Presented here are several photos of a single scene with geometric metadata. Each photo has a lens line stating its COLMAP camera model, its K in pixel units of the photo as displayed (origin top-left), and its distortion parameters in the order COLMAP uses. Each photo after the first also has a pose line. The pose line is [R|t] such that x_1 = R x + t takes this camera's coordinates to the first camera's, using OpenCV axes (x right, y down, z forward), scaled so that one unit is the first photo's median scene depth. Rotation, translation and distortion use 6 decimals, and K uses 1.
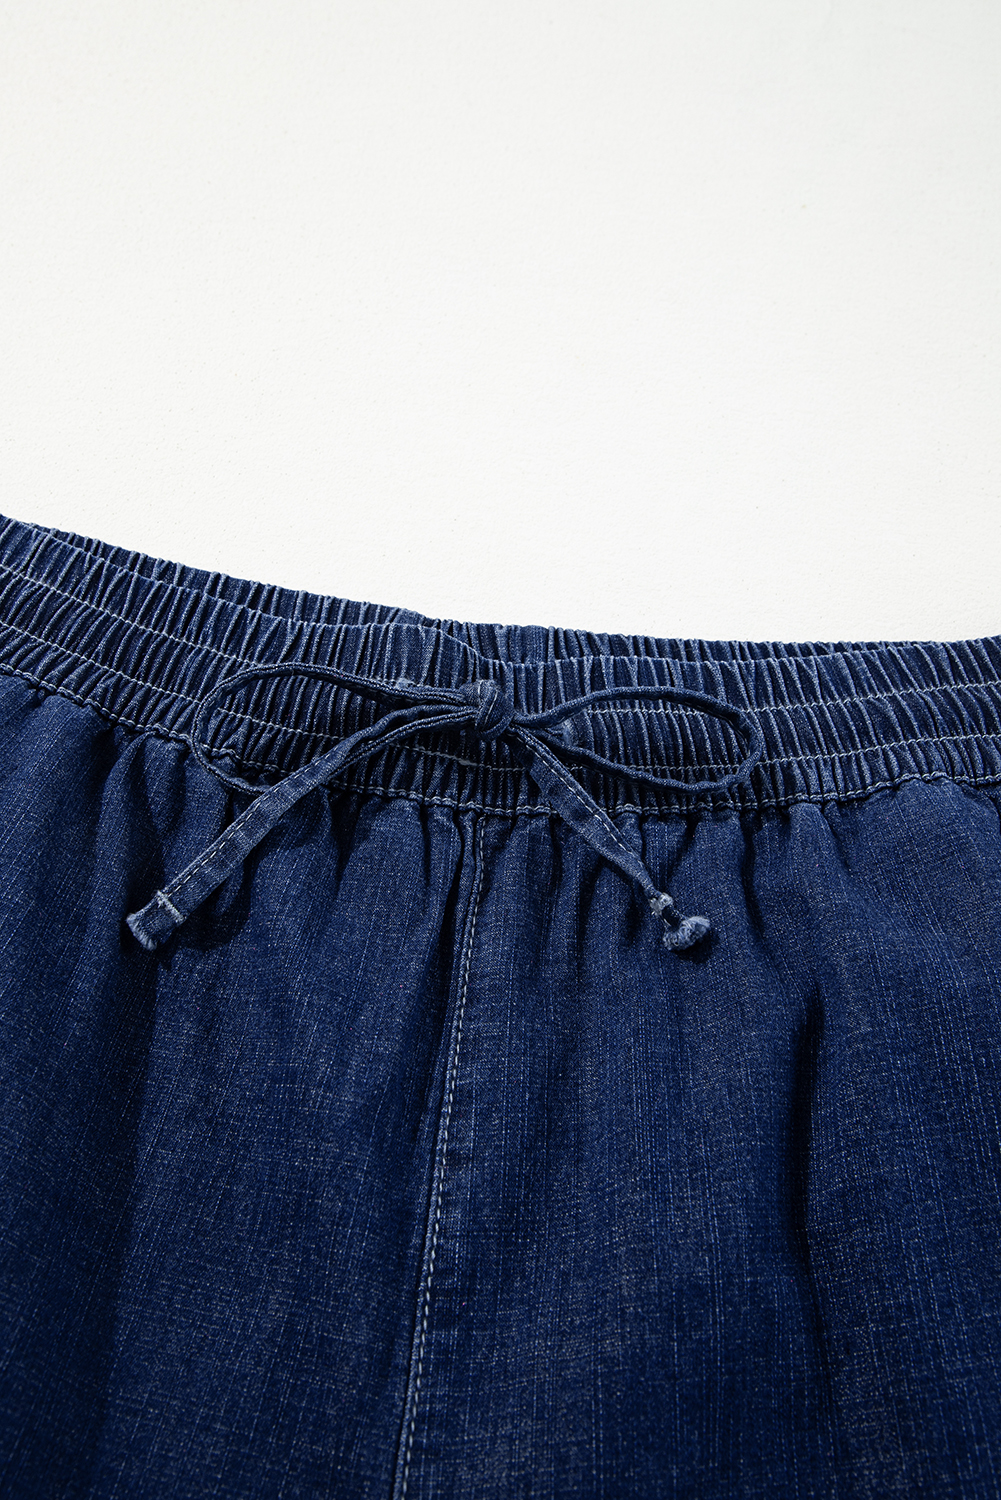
lens RADIAL K [[1464.4, 0, 500.5], [0, 1464.4, 750.0], [0, 0, 1]] dist [0.017743, 0.014377]
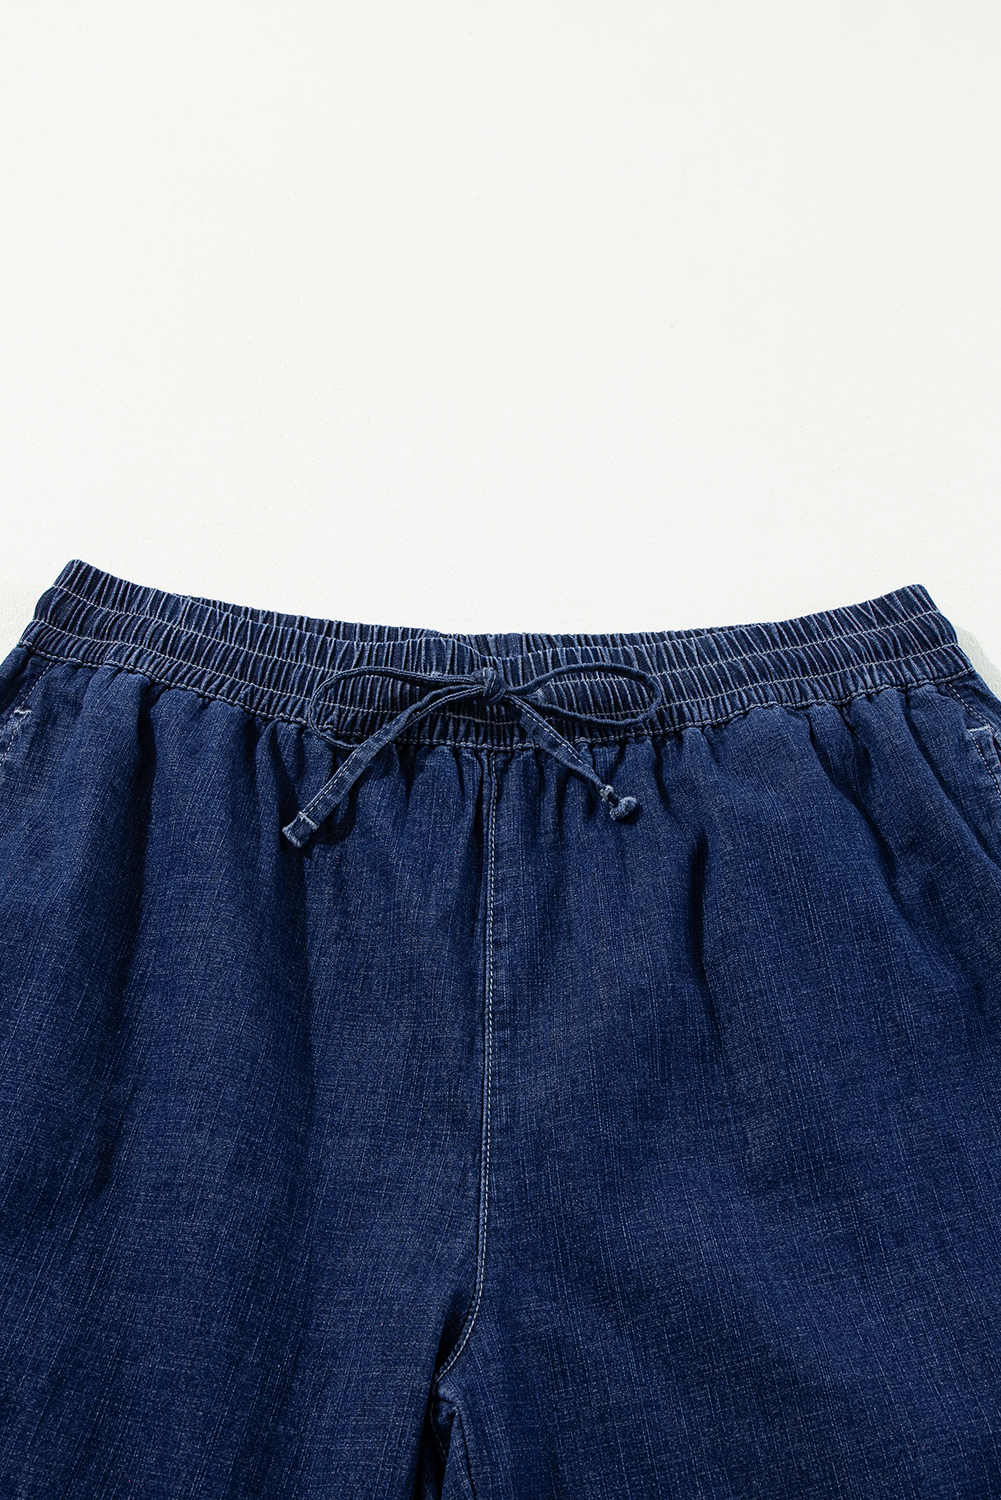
lens RADIAL K [[1278.0, 0, 500.5], [0, 1278.0, 750.0], [0, 0, 1]] dist [-0.002651, -0.000863]
pose [[0.996284, -0.083392, 0.021519, -0.033852], [0.083483, 0.996503, -0.003399, 0.048780], [-0.021160, 0.005183, 0.999763, -0.404493]]
